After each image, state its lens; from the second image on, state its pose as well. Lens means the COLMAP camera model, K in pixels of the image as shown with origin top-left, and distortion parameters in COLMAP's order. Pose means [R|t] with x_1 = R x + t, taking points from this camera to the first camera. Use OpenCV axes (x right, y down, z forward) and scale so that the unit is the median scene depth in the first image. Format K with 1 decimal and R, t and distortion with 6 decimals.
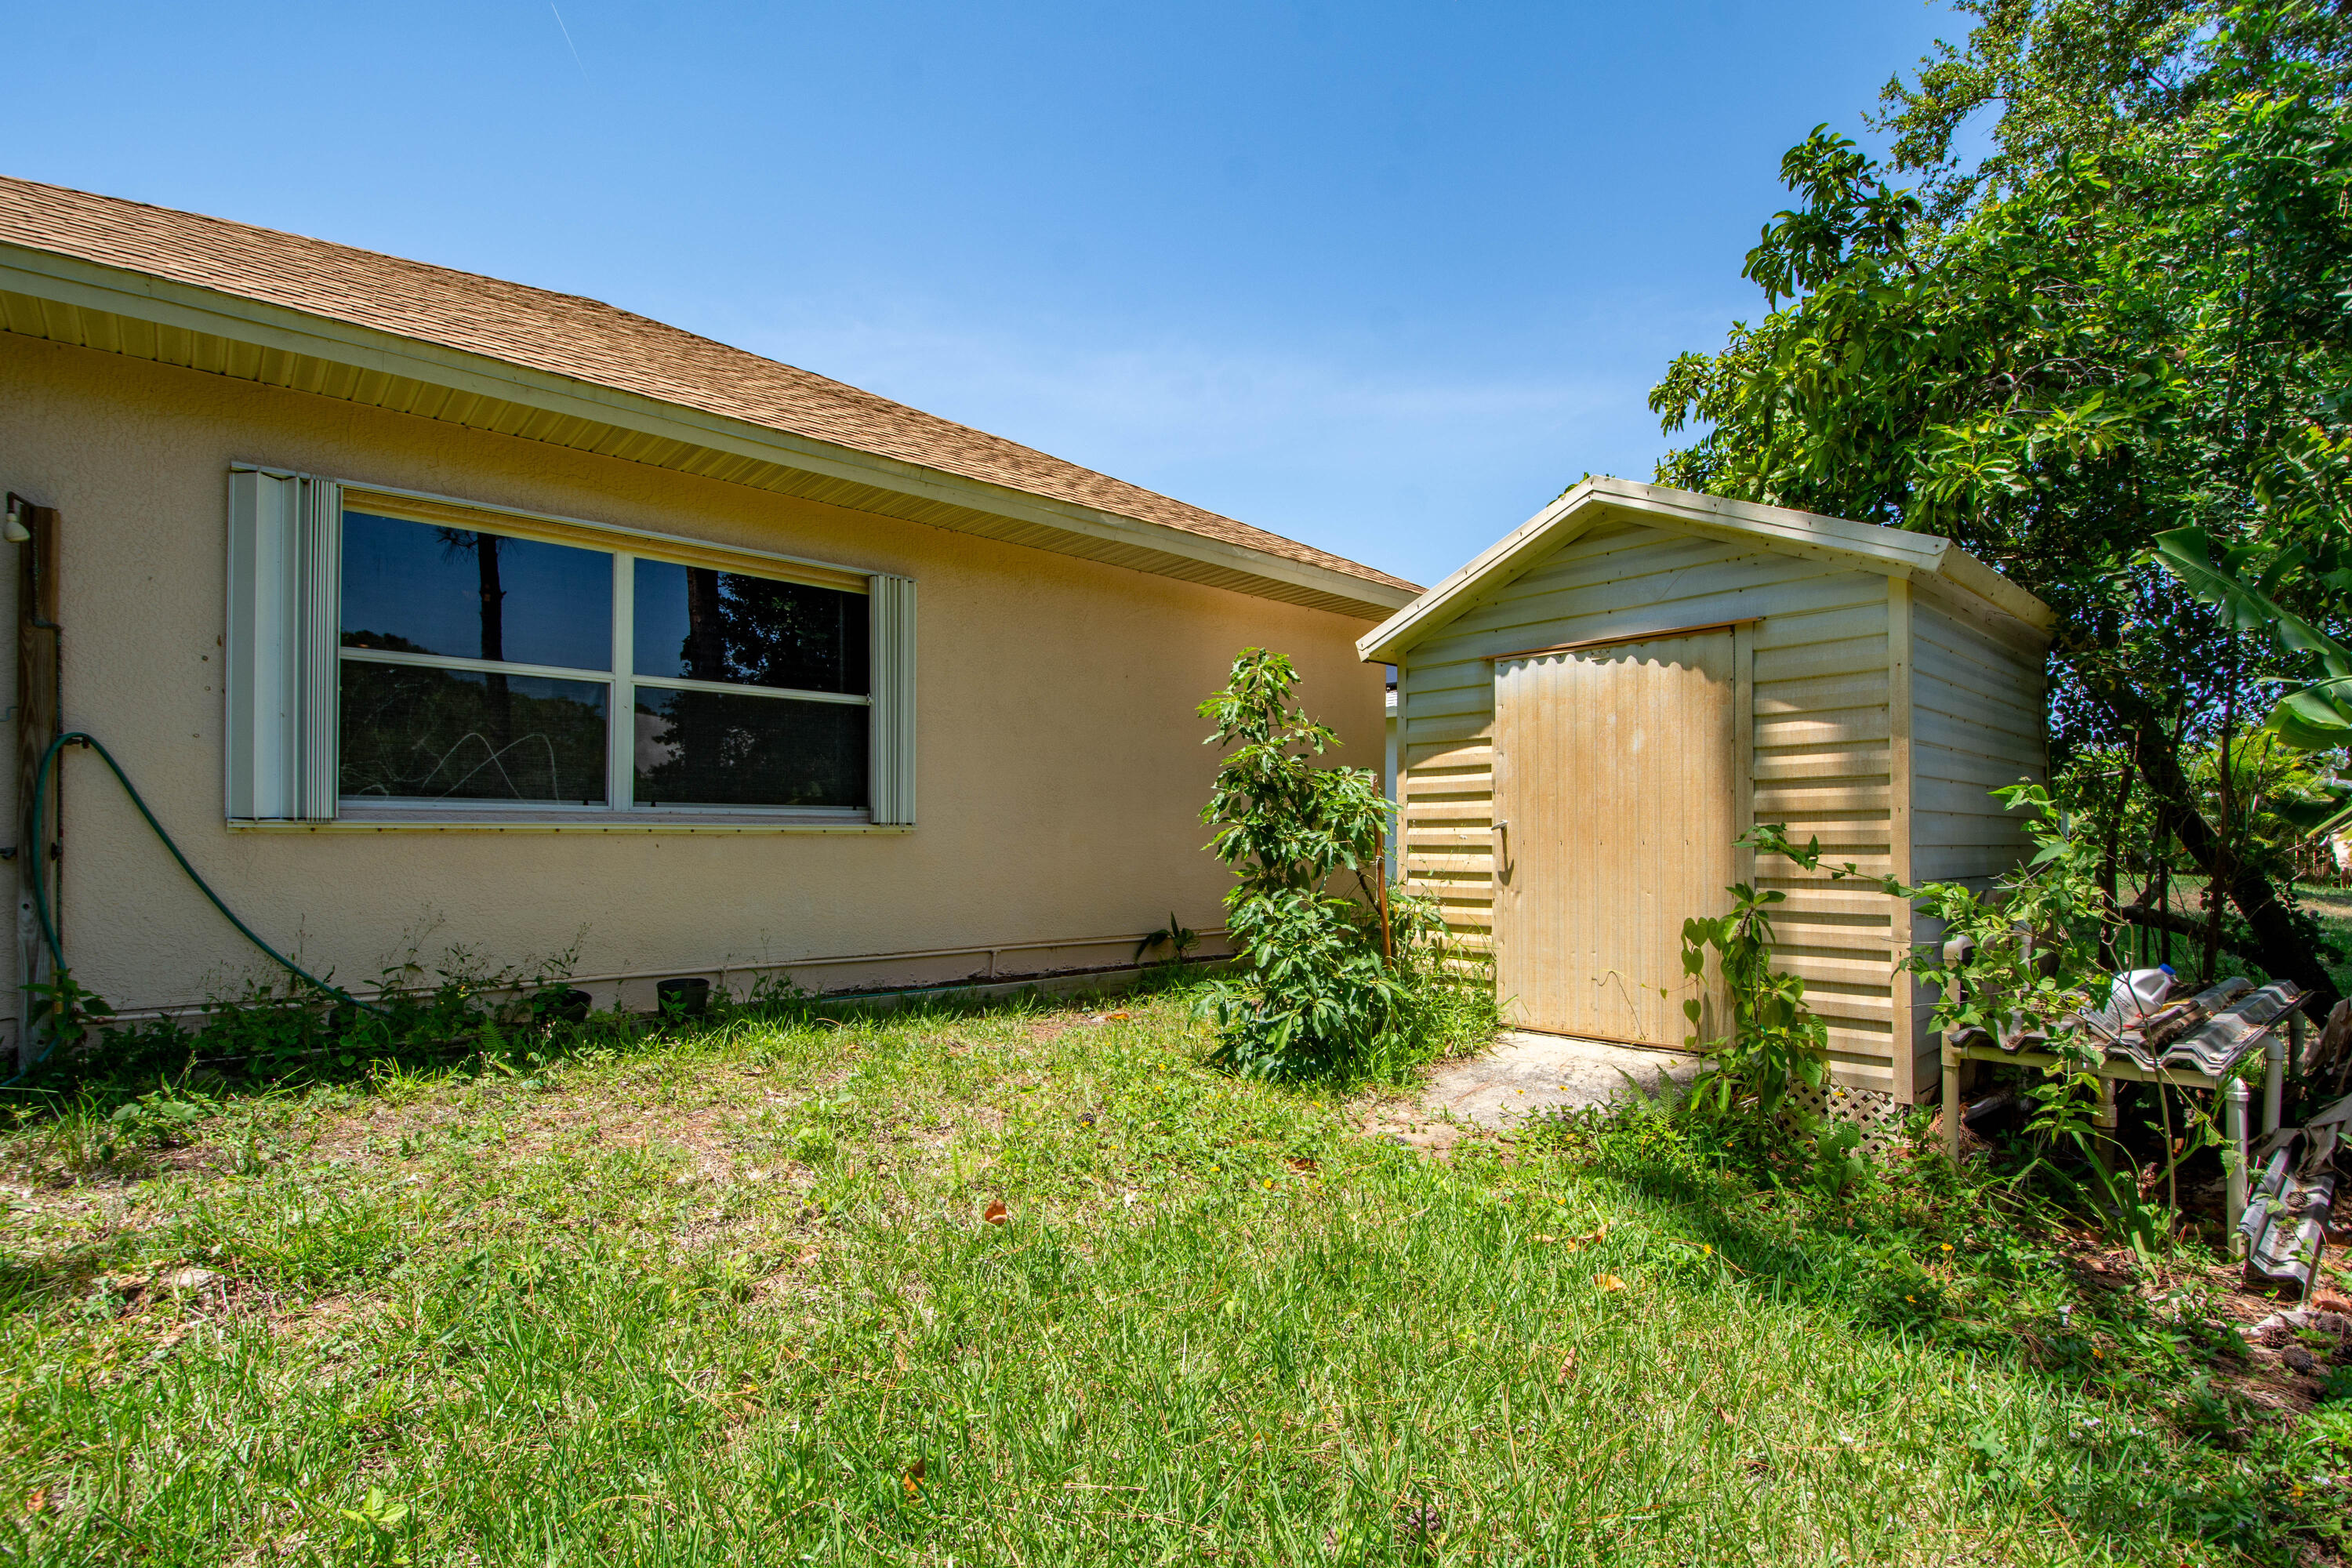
lens RADIAL K [[1037.9, 0, 1156.2], [0, 1037.9, 808.6], [0, 0, 1]] dist [-0.004353, -0.003416]
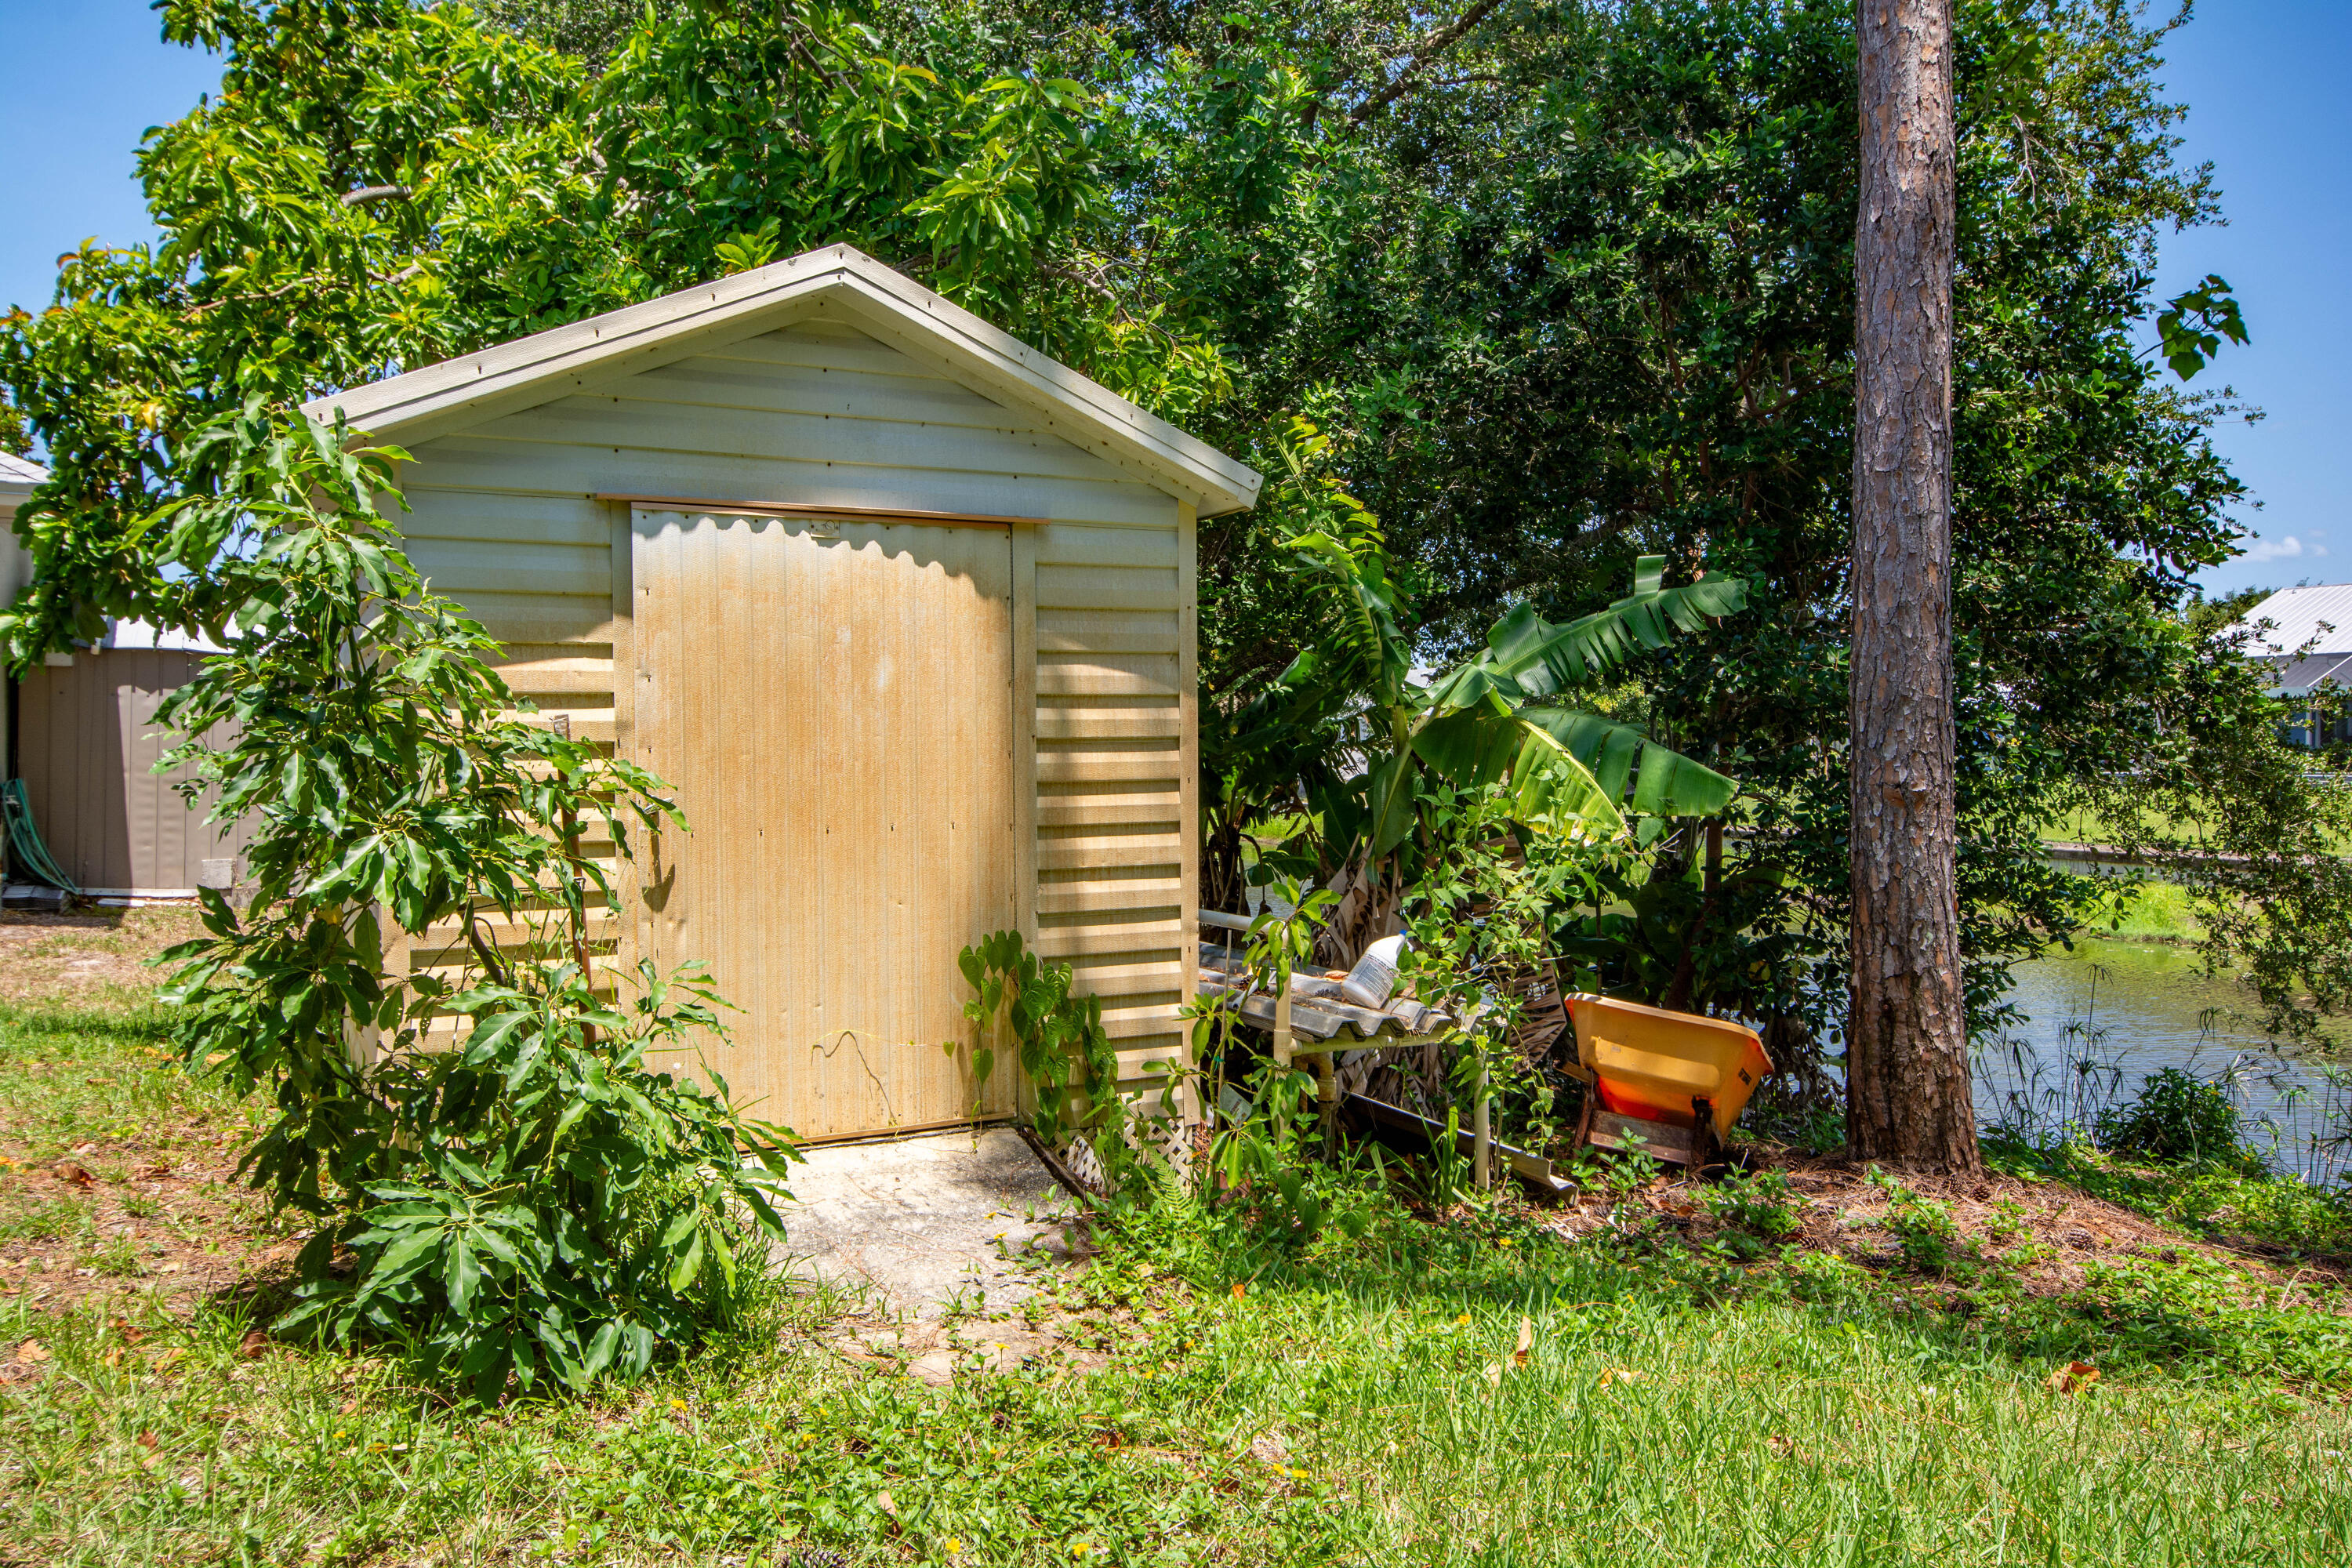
lens RADIAL K [[1657.4, 0, 1151.8], [0, 1657.4, 768.8], [0, 0, 1]] dist [-0.005126, -0.004377]
pose [[0.288765, 0.001897, 0.957398, -0.481633], [-0.010743, 0.999942, 0.001259, -0.007706], [-0.957340, -0.010649, 0.288768, 0.526360]]
